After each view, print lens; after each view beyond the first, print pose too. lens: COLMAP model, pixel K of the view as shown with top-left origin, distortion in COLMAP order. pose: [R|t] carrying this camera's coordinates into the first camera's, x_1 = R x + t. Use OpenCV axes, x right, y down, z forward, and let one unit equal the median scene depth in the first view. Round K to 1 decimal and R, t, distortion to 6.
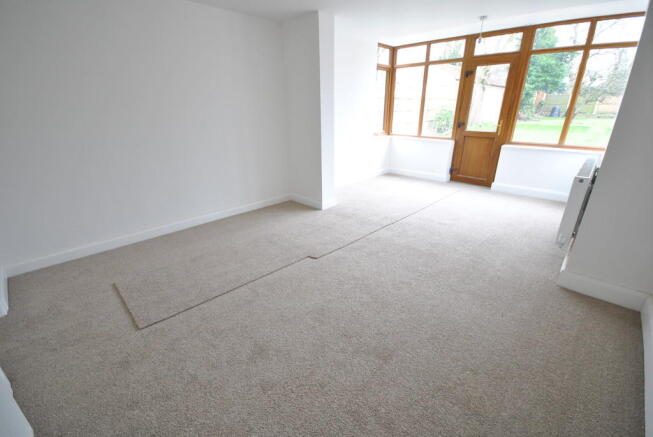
lens RADIAL K [[278.7, 0, 326.5], [0, 278.7, 218.5], [0, 0, 1]] dist [0.001290, -0.012321]
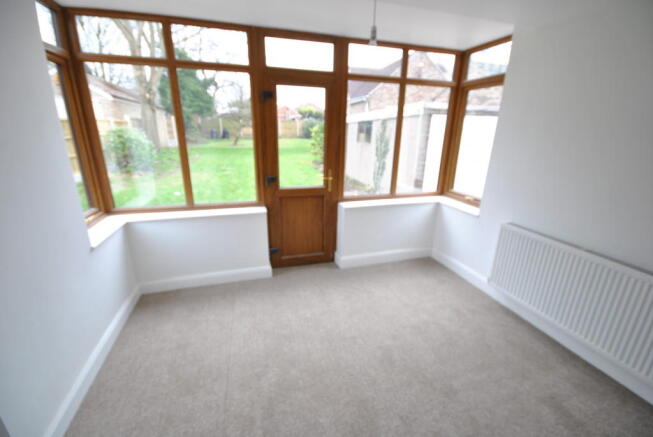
lens RADIAL K [[291.7, 0, 326.5], [0, 291.7, 218.5], [0, 0, 1]] dist [0.001066, -0.000134]
pose [[0.493450, -0.235782, 0.837206, 0.006494], [0.300913, 0.949393, 0.090019, -0.275625], [-0.816063, 0.207506, 0.539428, 0.581801]]
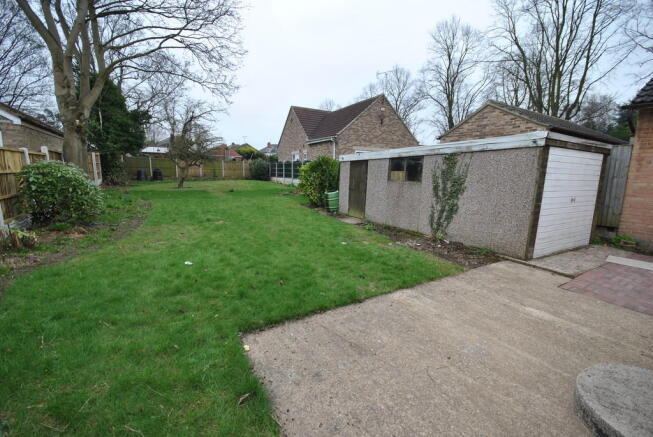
lens RADIAL K [[291.7, 0, 326.5], [0, 291.7, 218.5], [0, 0, 1]] dist [0.001066, -0.000134]
pose [[0.240780, -0.132436, 0.961502, 0.212926], [0.337957, 0.940092, 0.044856, -0.627877], [-0.909841, 0.314146, 0.271113, 1.620703]]
